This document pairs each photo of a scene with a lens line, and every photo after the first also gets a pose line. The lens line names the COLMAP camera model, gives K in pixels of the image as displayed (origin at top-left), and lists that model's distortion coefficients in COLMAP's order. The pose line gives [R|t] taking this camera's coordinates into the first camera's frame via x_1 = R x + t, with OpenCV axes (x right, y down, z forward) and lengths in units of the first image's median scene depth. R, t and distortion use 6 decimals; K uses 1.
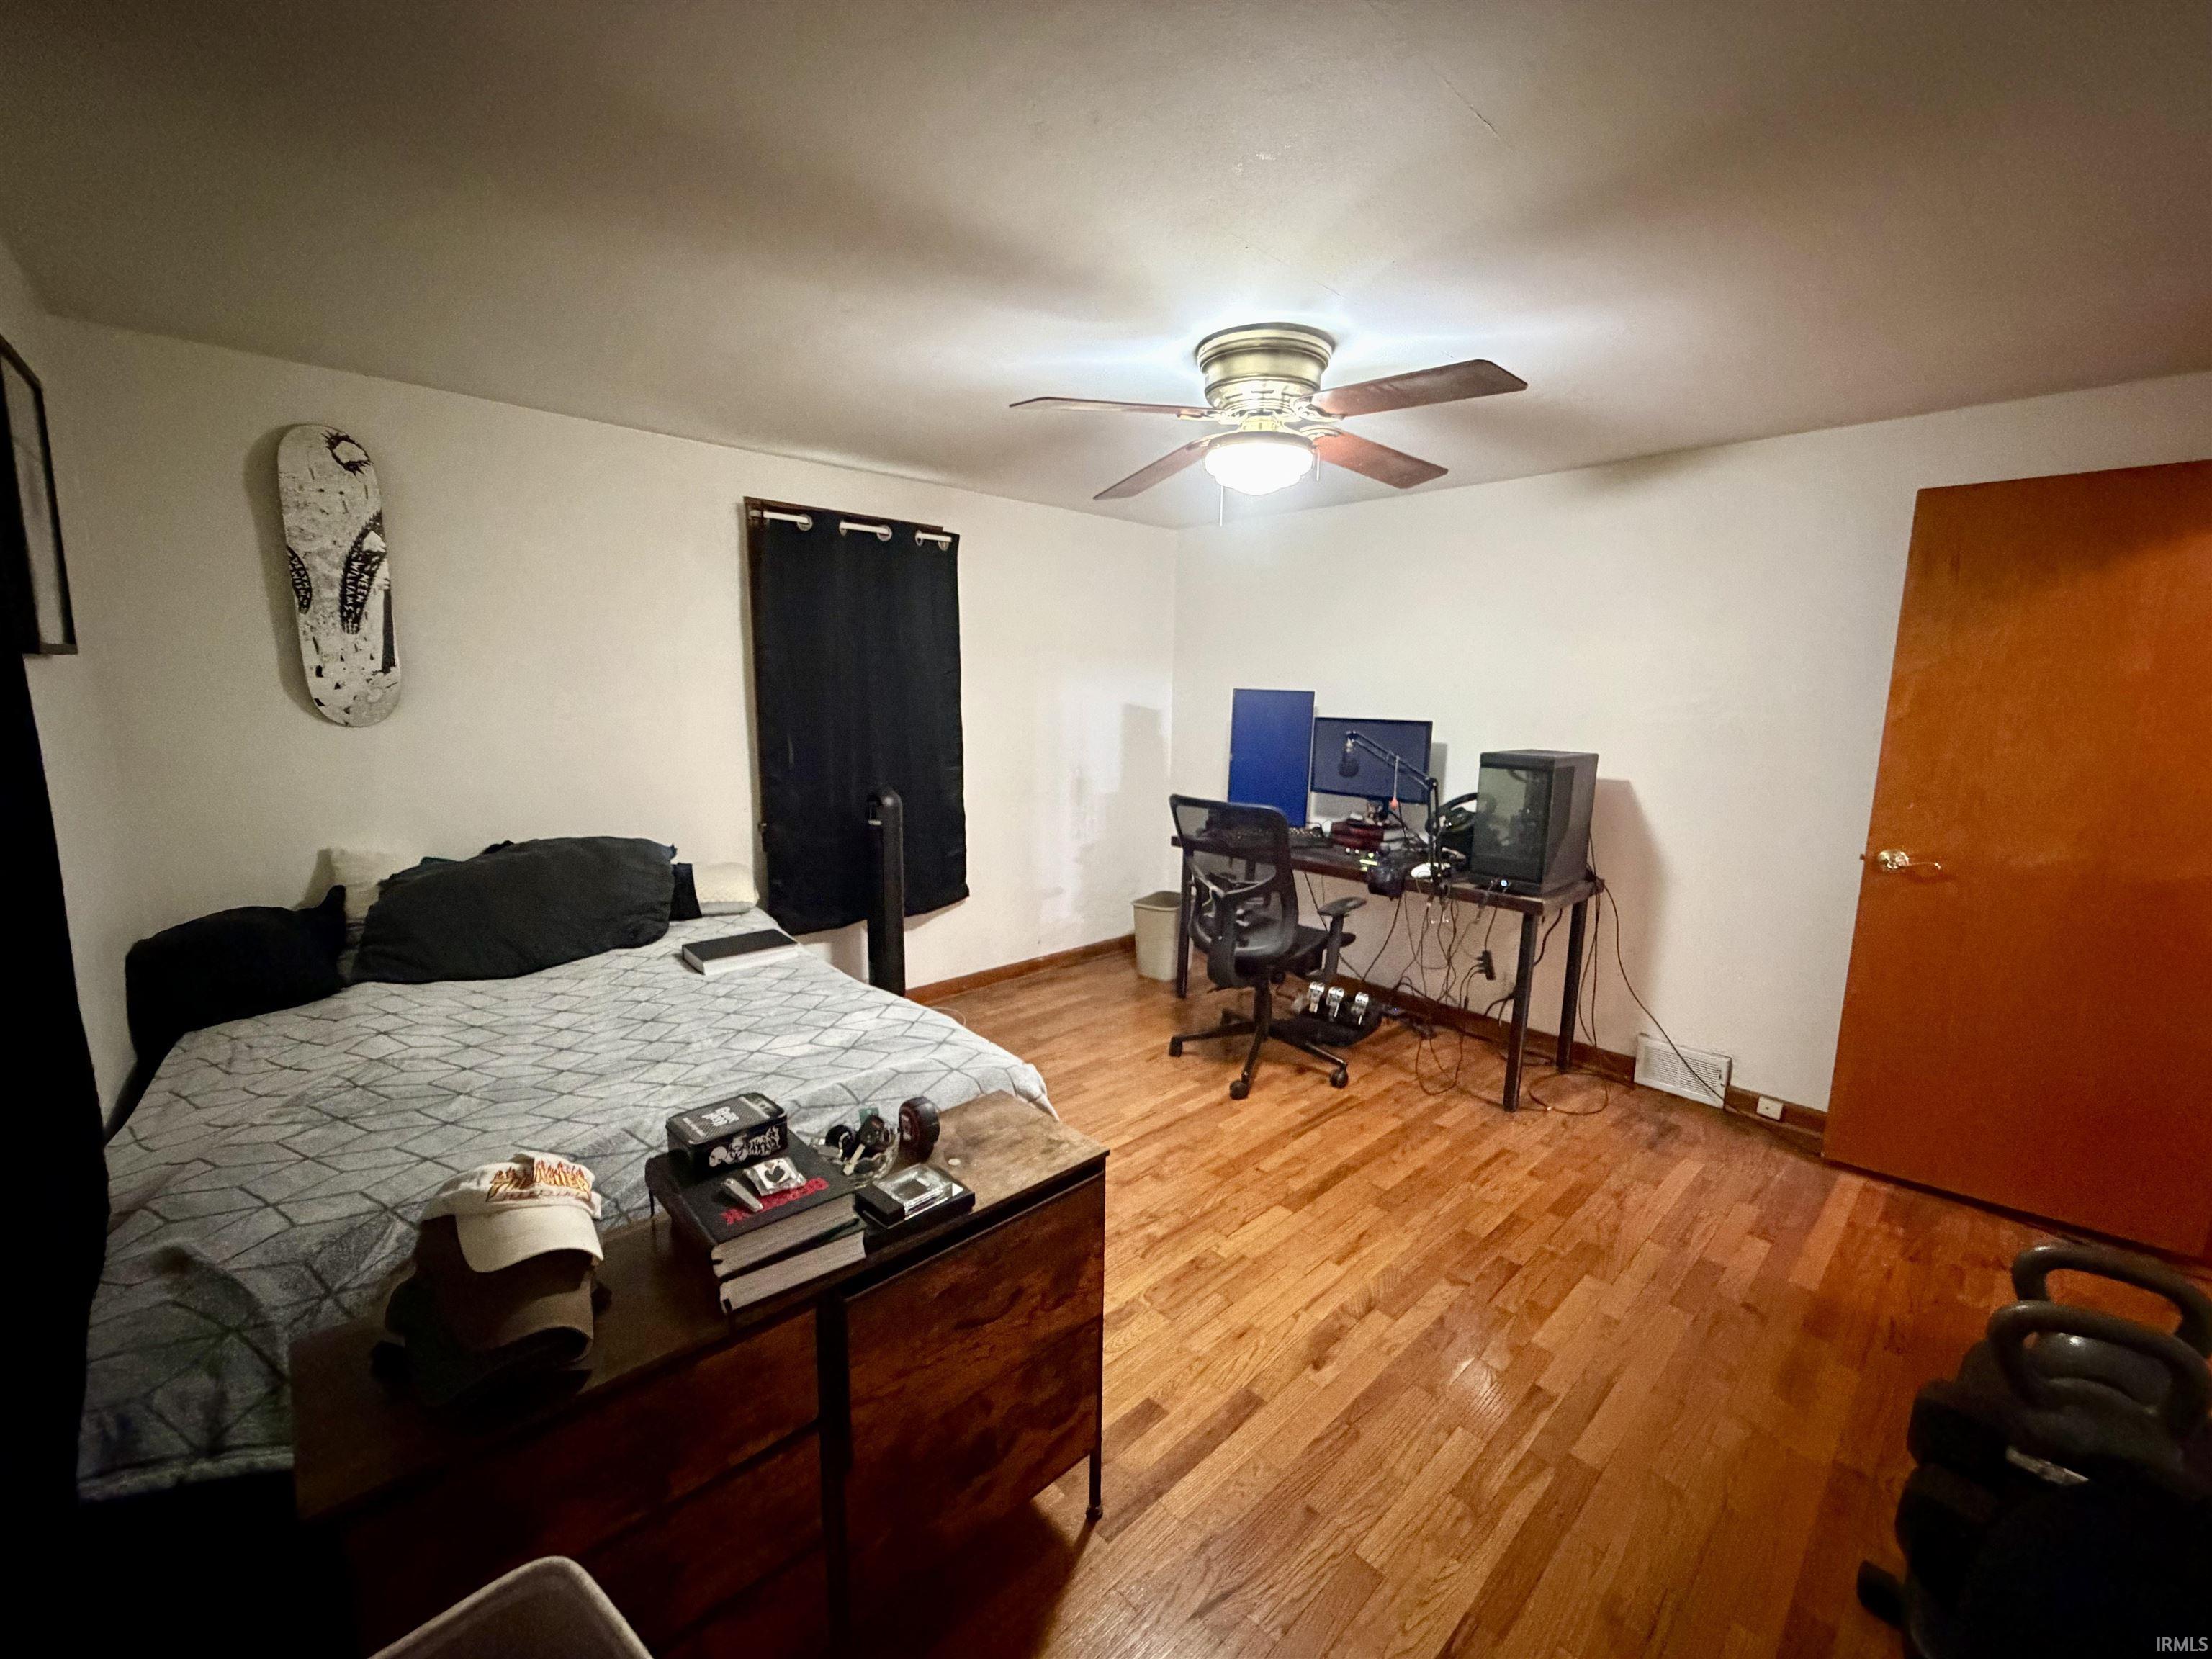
lens RADIAL K [[887.5, 0, 1096.8], [0, 887.5, 826.0], [0, 0, 1]] dist [0.000688, 0.000397]
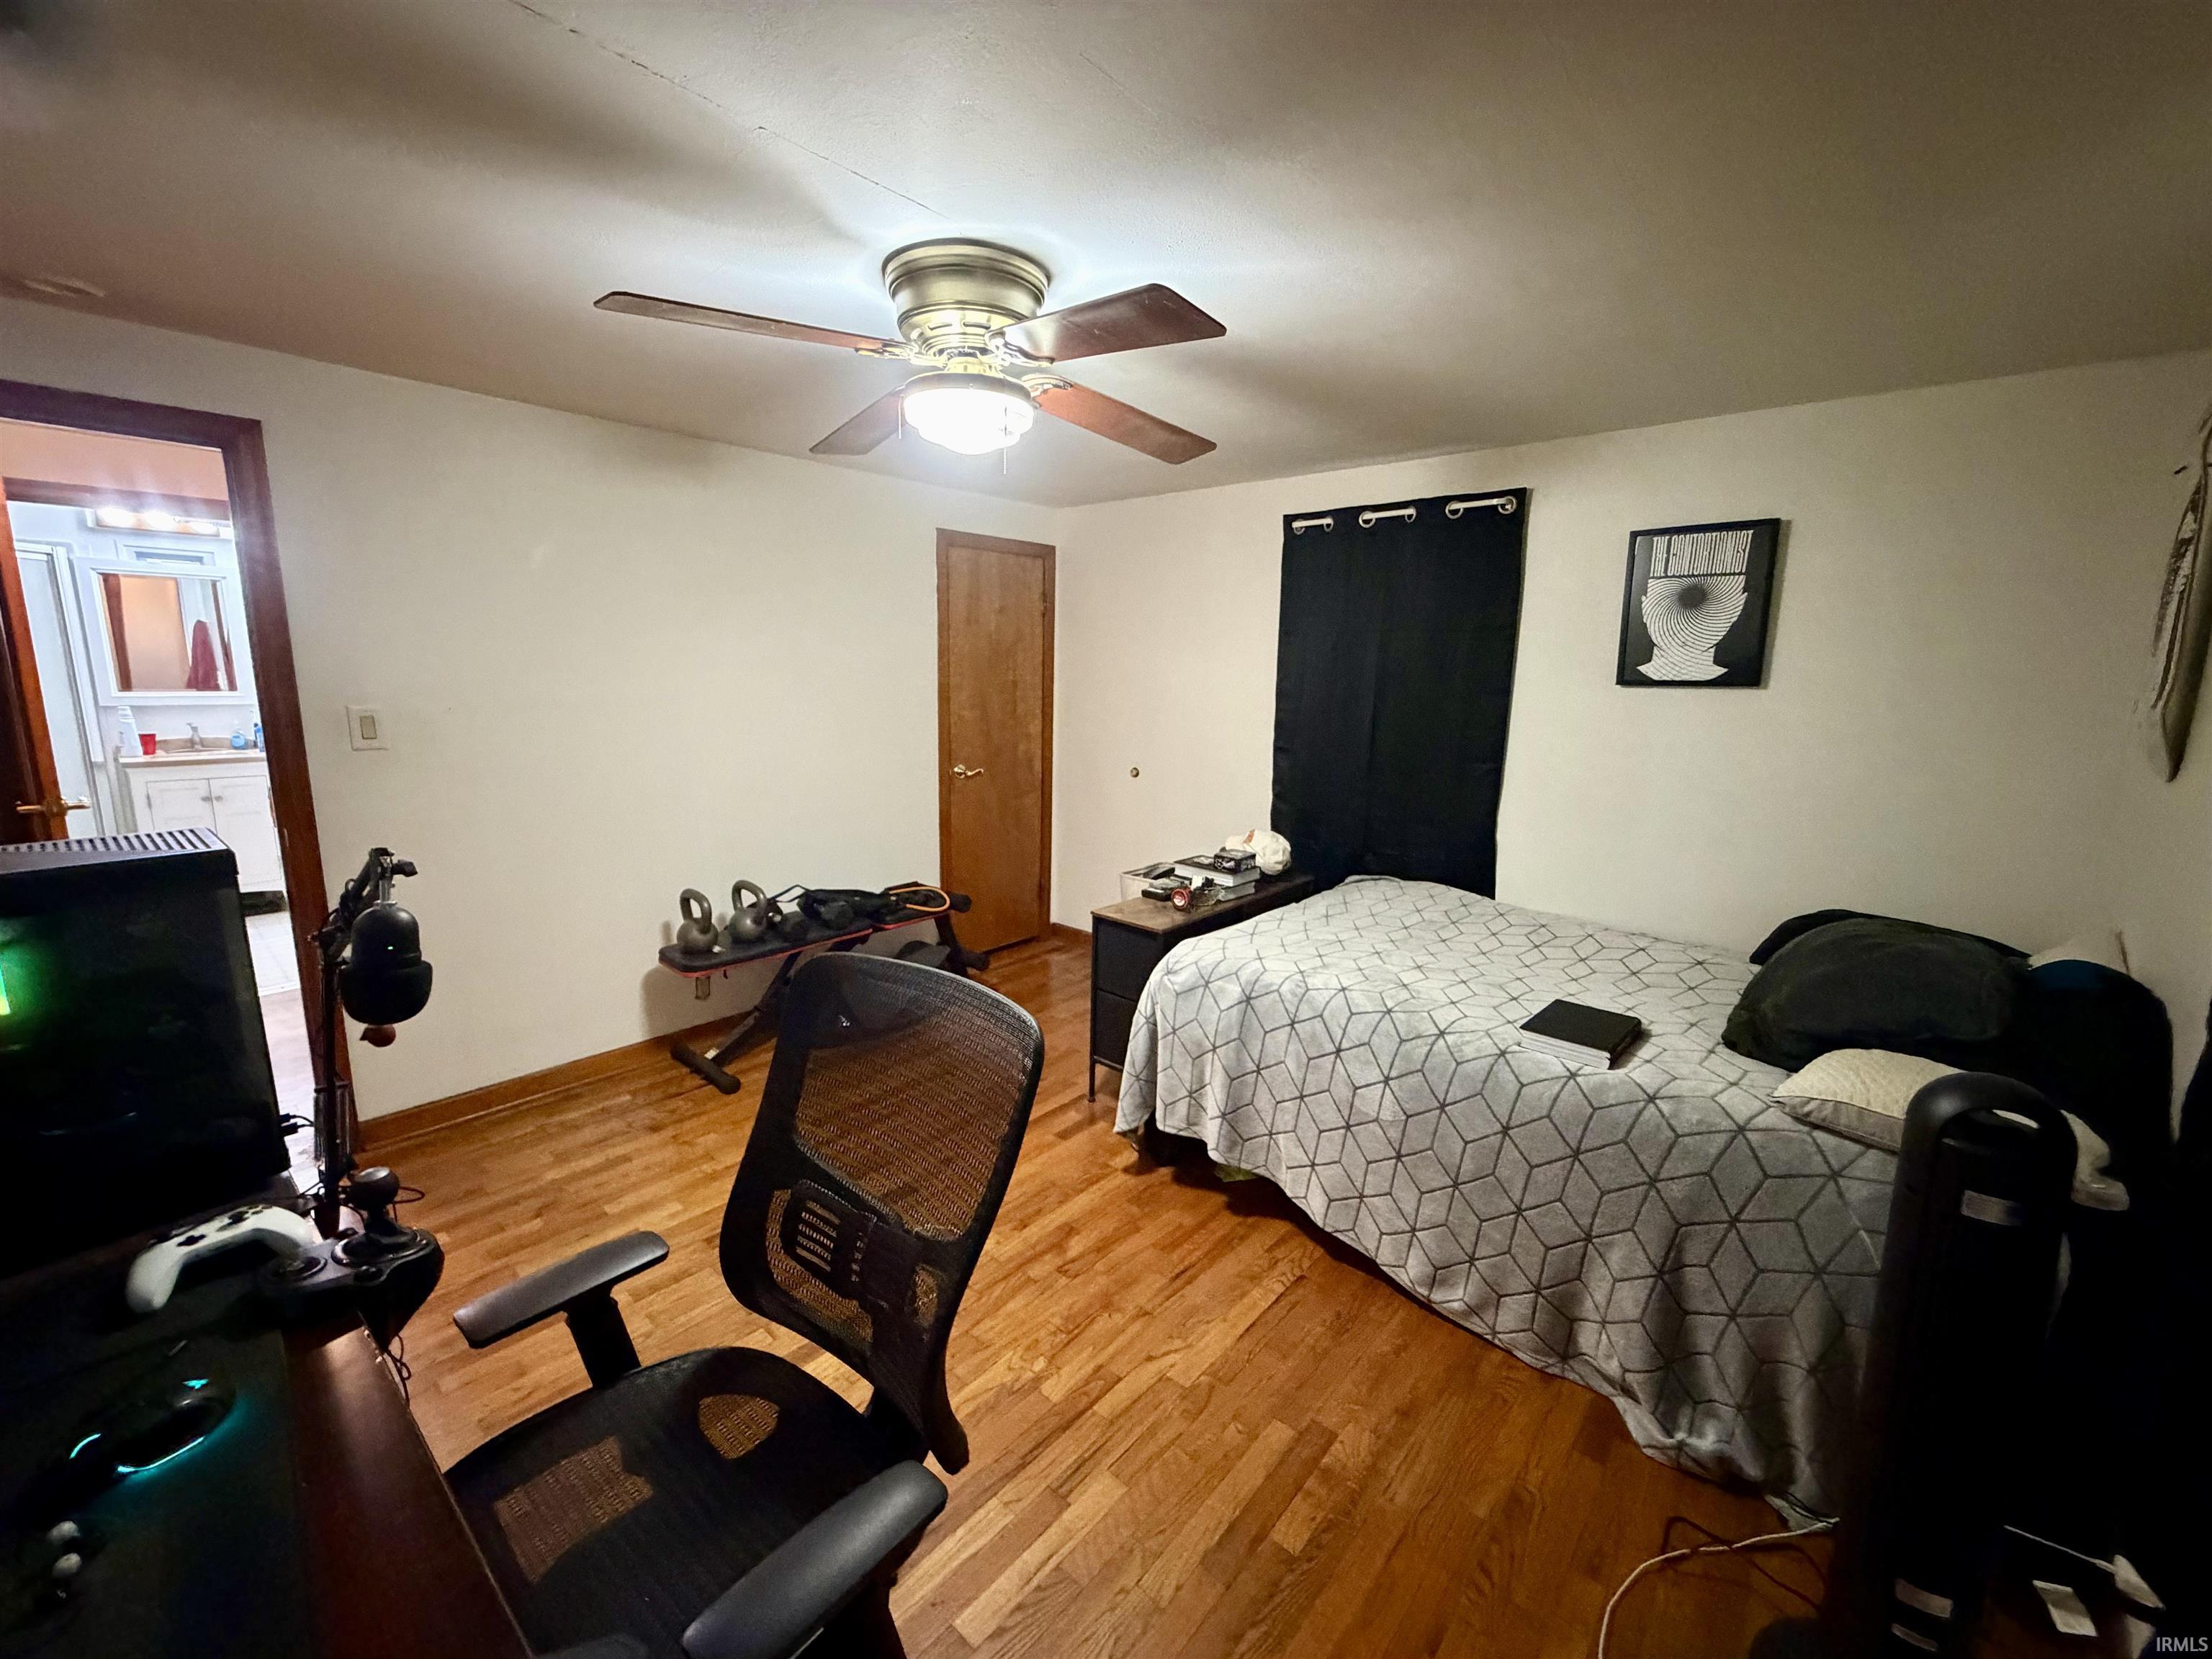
lens RADIAL K [[887.5, 0, 1096.8], [0, 887.5, 826.0], [0, 0, 1]] dist [0.000688, 0.000397]
pose [[-0.992086, -0.012803, -0.124908, 0.136574], [-0.053231, 0.943854, 0.326046, -0.280233], [0.113721, 0.330114, -0.937066, 1.655222]]
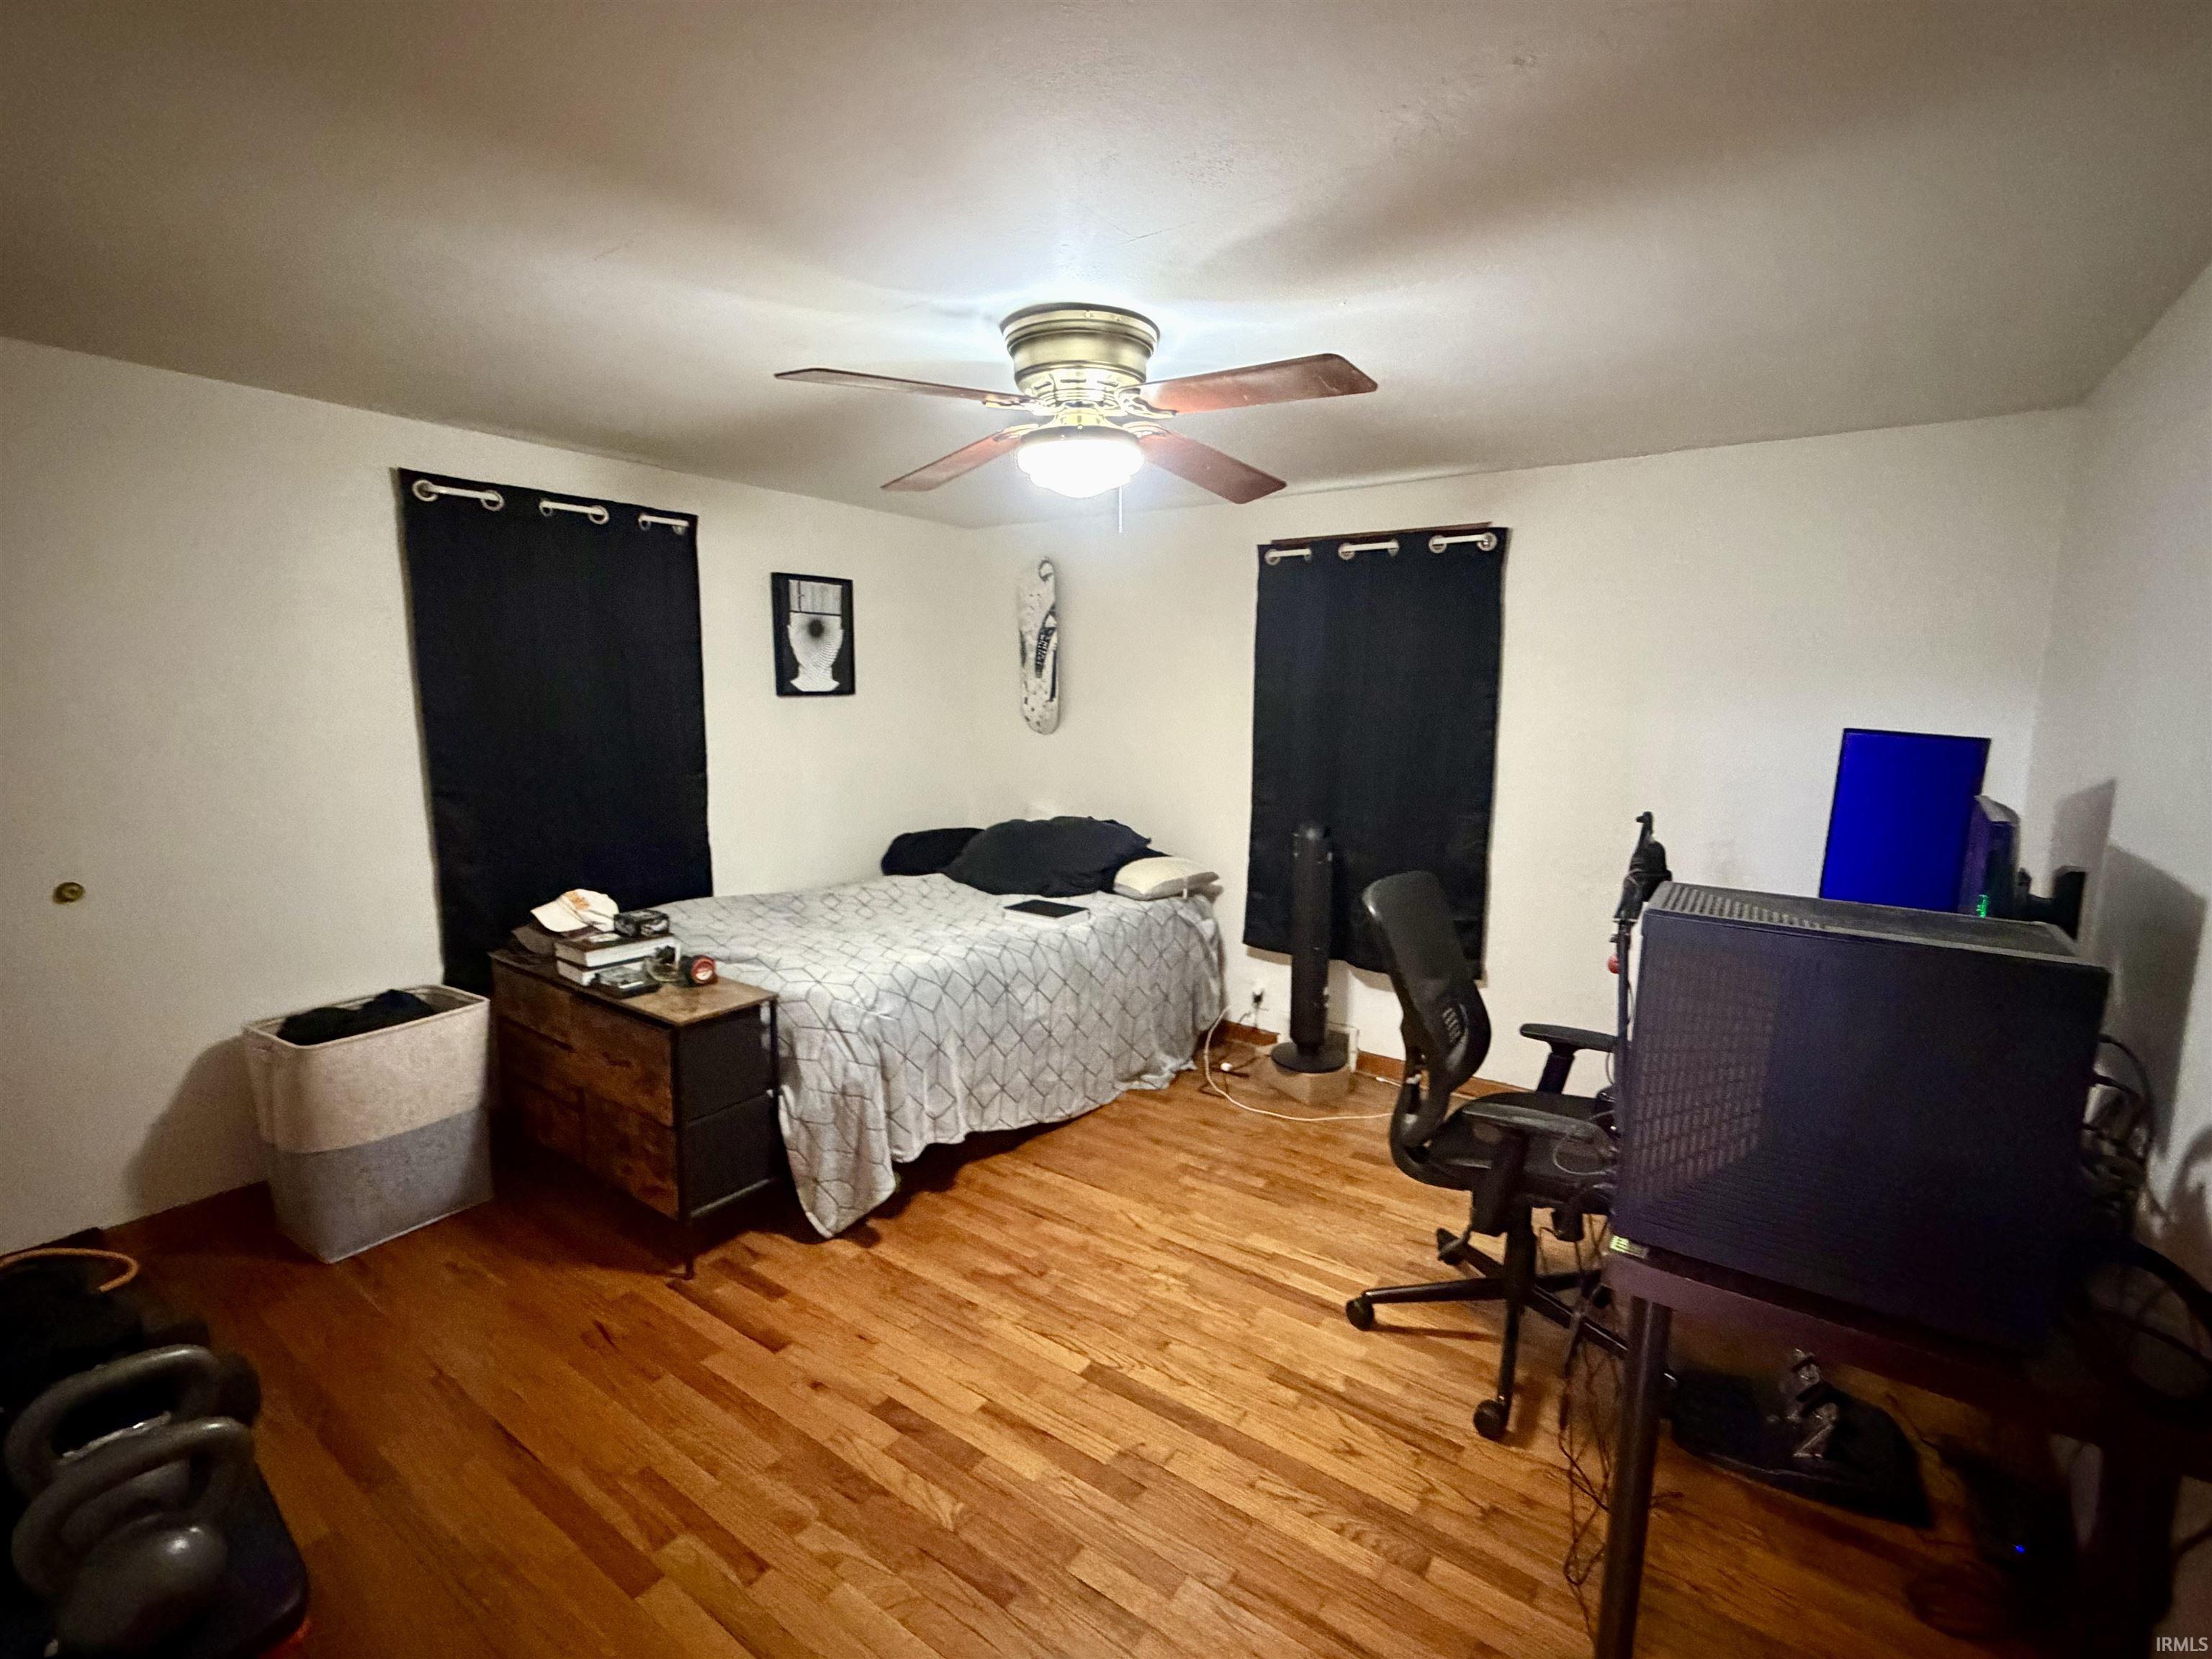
lens RADIAL K [[984.6, 0, 1107.0], [0, 984.6, 829.7], [0, 0, 1]] dist [-0.000119, -0.000219]
pose [[0.211216, 0.125277, -0.969378, 1.000219], [-0.161109, 0.982650, 0.091889, -0.127331], [0.964070, 0.136768, 0.227735, 0.739018]]
